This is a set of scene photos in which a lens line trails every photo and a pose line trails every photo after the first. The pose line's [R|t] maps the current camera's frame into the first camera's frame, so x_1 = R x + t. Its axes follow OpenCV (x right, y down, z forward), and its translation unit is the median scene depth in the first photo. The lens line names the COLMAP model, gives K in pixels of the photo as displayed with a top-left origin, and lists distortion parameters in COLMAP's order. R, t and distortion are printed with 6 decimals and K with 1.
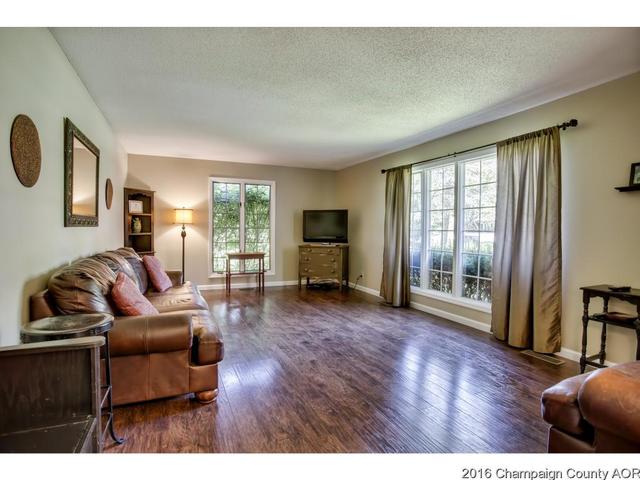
lens RADIAL K [[341.9, 0, 320.0], [0, 341.9, 240.0], [0, 0, 1]] dist [-0.072623, 0.062282]
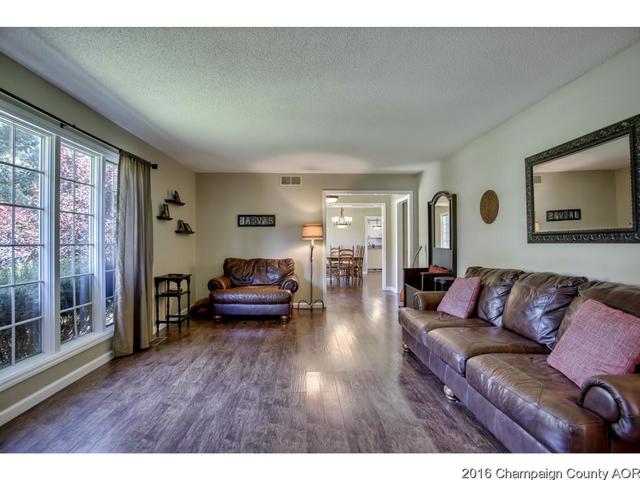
lens RADIAL K [[341.9, 0, 320.0], [0, 341.9, 240.0], [0, 0, 1]] dist [-0.072623, 0.062282]
pose [[-0.922489, -0.018246, 0.385592, -0.334872], [0.002527, 0.998576, 0.053297, -0.079693], [-0.386015, 0.050140, -0.921129, 1.615900]]
